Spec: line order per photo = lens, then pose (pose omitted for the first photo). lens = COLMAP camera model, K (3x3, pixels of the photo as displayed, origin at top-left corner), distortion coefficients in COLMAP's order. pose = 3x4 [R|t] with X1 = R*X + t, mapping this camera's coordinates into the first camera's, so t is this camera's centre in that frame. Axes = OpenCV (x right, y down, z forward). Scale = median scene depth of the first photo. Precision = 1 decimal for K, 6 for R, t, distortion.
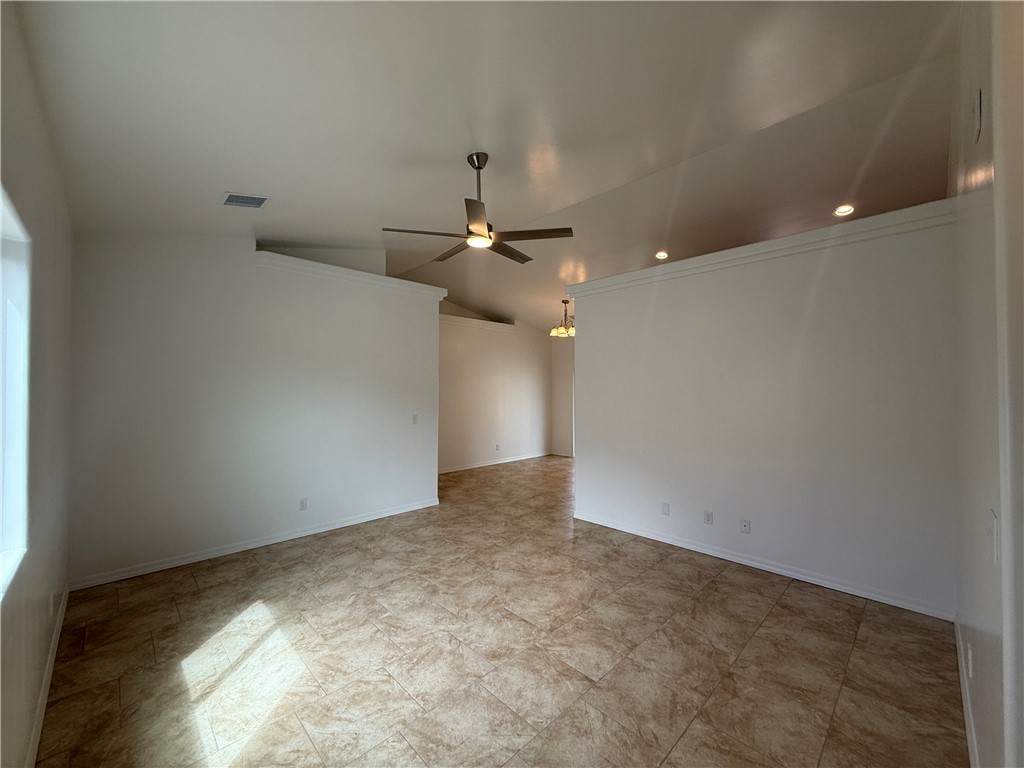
lens RADIAL K [[406.4, 0, 511.5], [0, 406.4, 386.0], [0, 0, 1]] dist [0.001654, 0.000164]
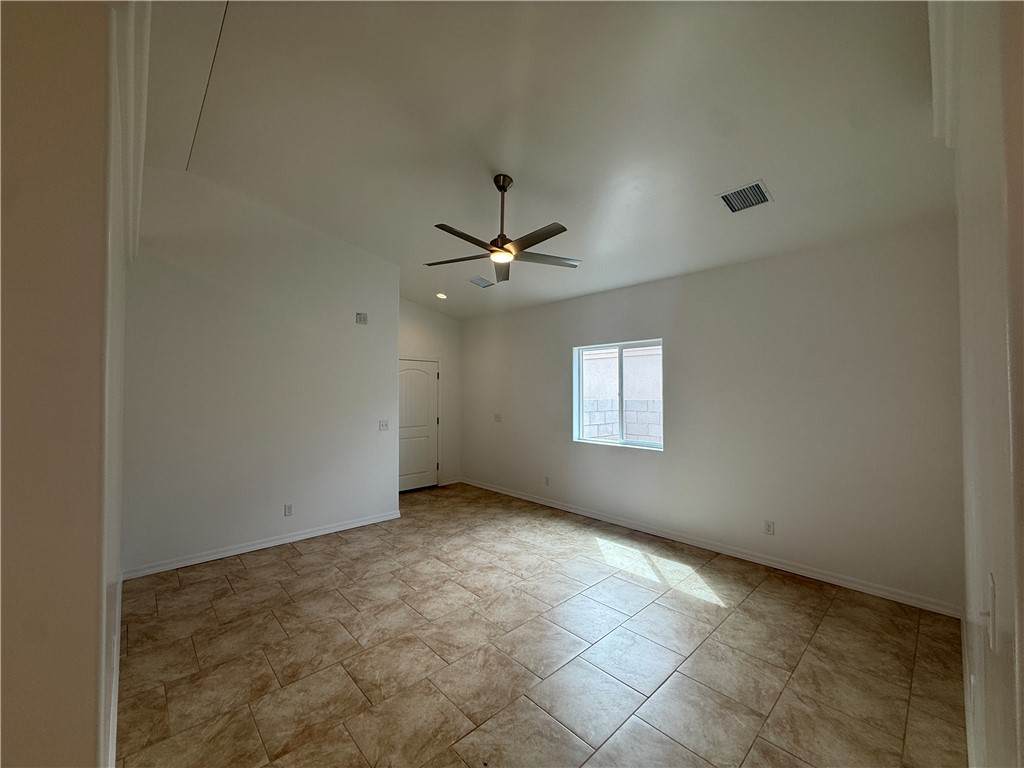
lens RADIAL K [[406.4, 0, 515.2], [0, 406.4, 385.2], [0, 0, 1]] dist [0.001654, 0.000164]
pose [[-0.999854, 0.002543, 0.016912, -0.136854], [0.002171, 0.999757, -0.021925, 0.008547], [-0.016964, -0.021885, -0.999617, 2.164438]]
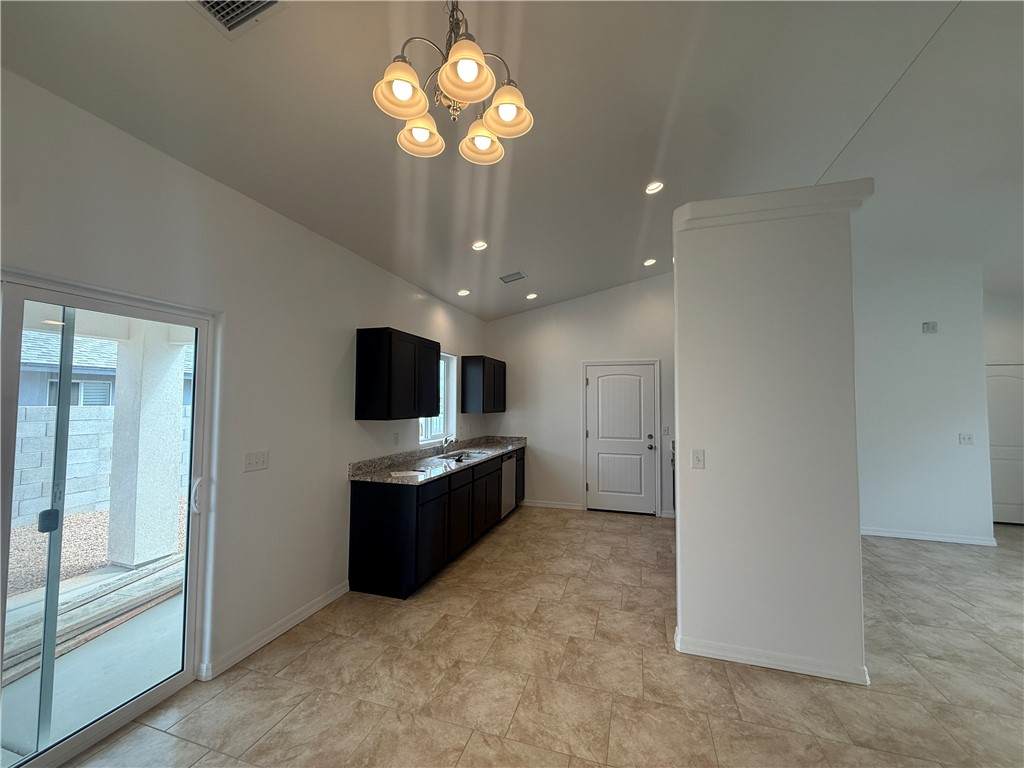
lens RADIAL K [[406.4, 0, 510.8], [0, 406.4, 386.4], [0, 0, 1]] dist [0.001654, 0.000164]
pose [[-0.468563, 0.037106, 0.882650, -0.129076], [-0.009404, 0.998851, -0.046983, 0.027410], [-0.883380, -0.030315, -0.467676, 2.779206]]
